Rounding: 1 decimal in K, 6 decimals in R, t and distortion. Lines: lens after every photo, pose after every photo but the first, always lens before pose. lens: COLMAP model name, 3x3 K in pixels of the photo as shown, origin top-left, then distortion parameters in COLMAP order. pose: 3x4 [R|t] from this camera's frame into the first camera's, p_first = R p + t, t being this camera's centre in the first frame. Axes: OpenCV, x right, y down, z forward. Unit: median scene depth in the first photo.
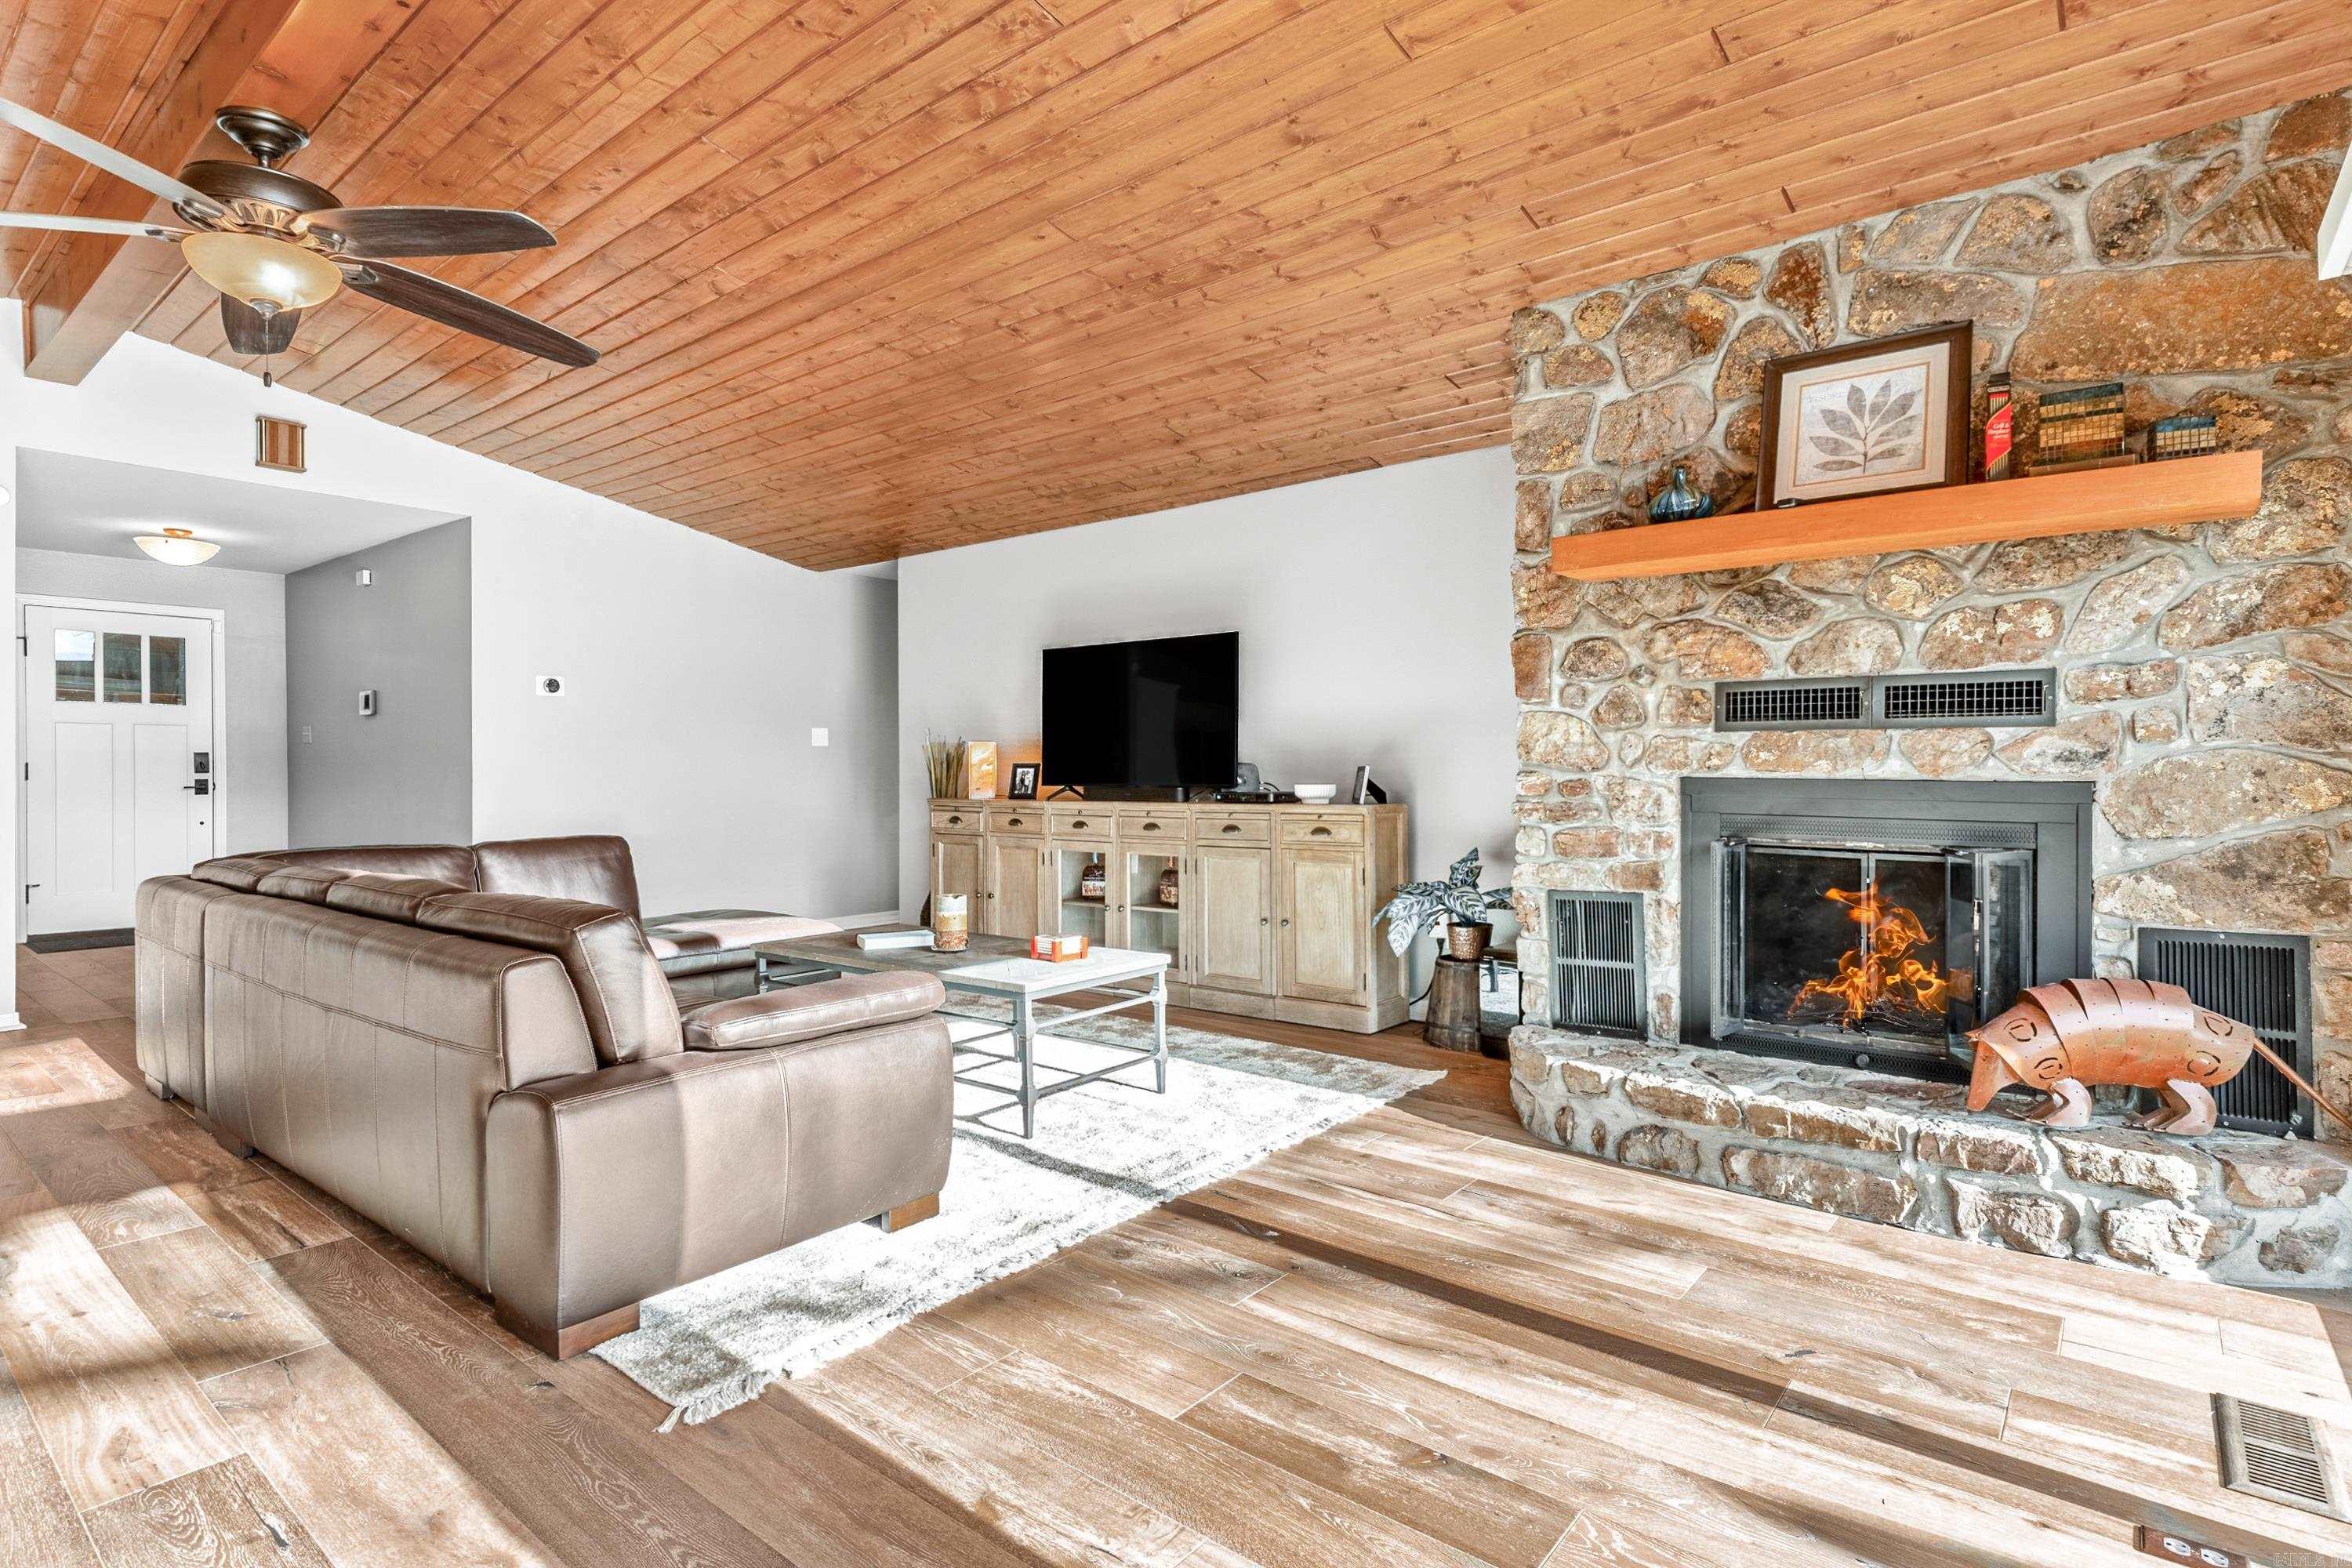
lens RADIAL K [[1193.3, 0, 1176.0], [0, 1193.3, 784.0], [0, 0, 1]] dist [0.000654, 0.000144]
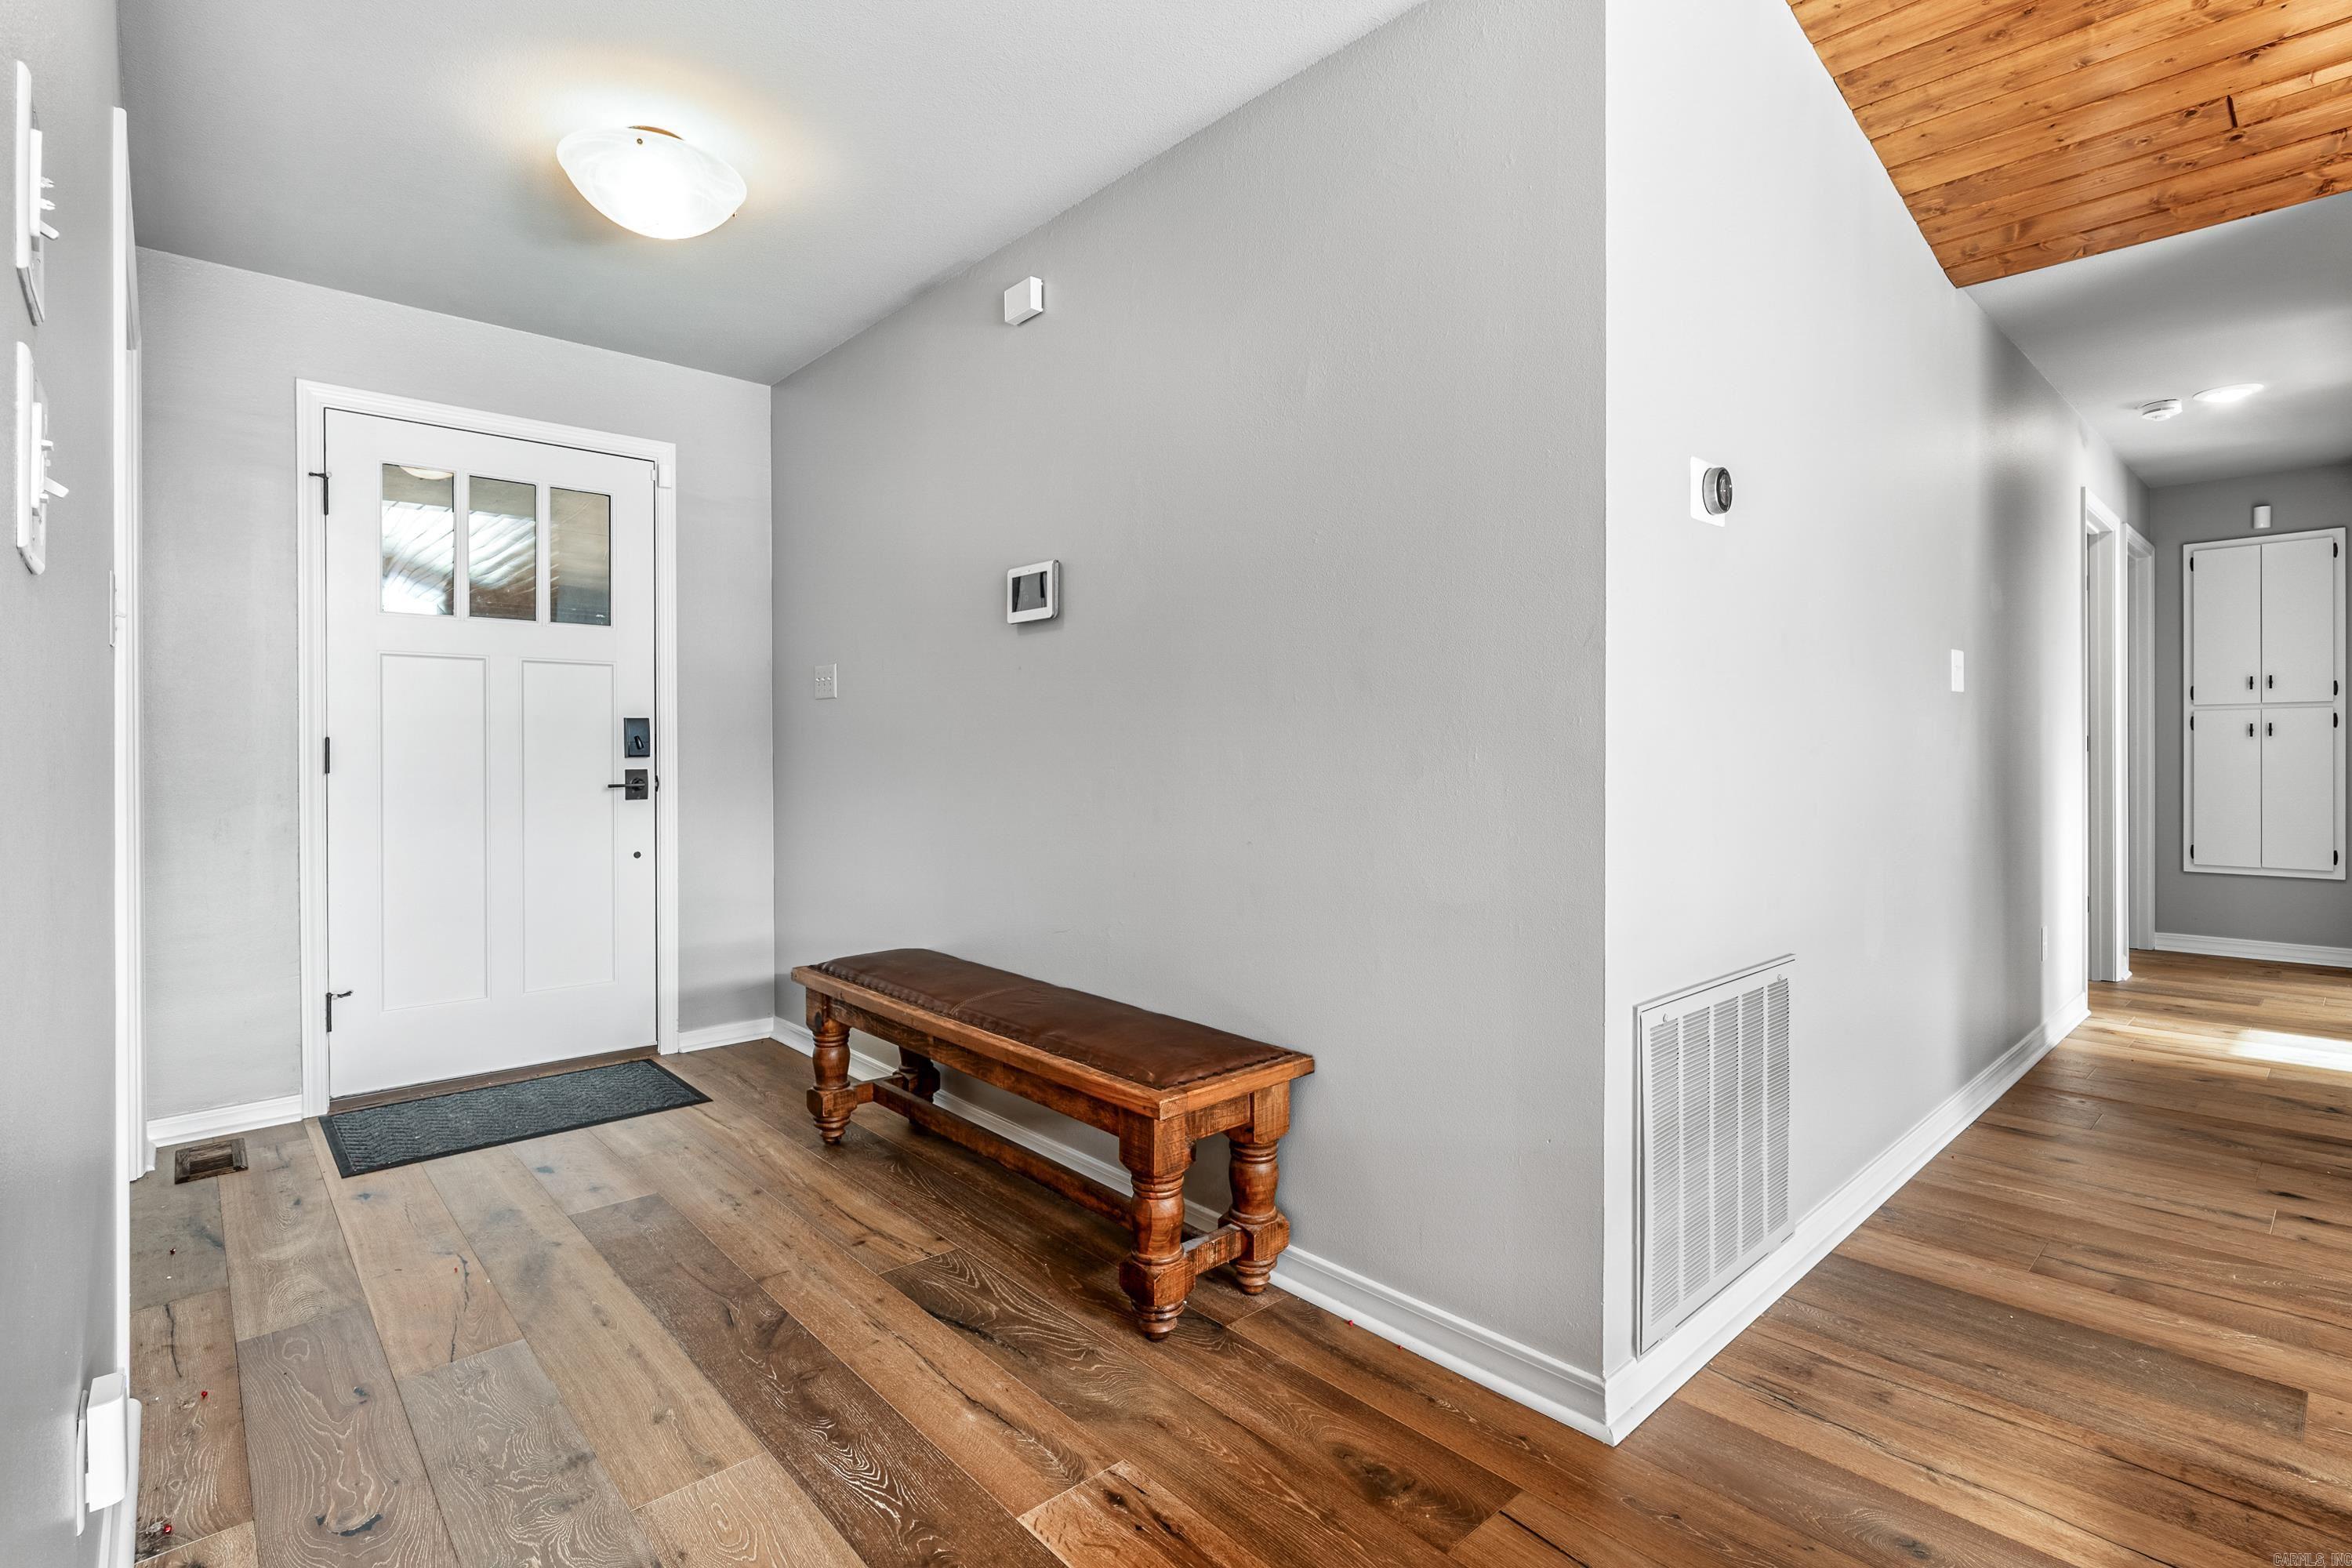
lens RADIAL K [[1106.4, 0, 1174.7], [0, 1106.4, 762.4], [0, 0, 1]] dist [-0.000380, 0.000443]
pose [[0.989719, -0.001307, -0.143020, -0.827774], [0.000994, 0.999997, -0.002260, -0.009423], [0.143022, 0.002095, 0.989717, 0.894942]]
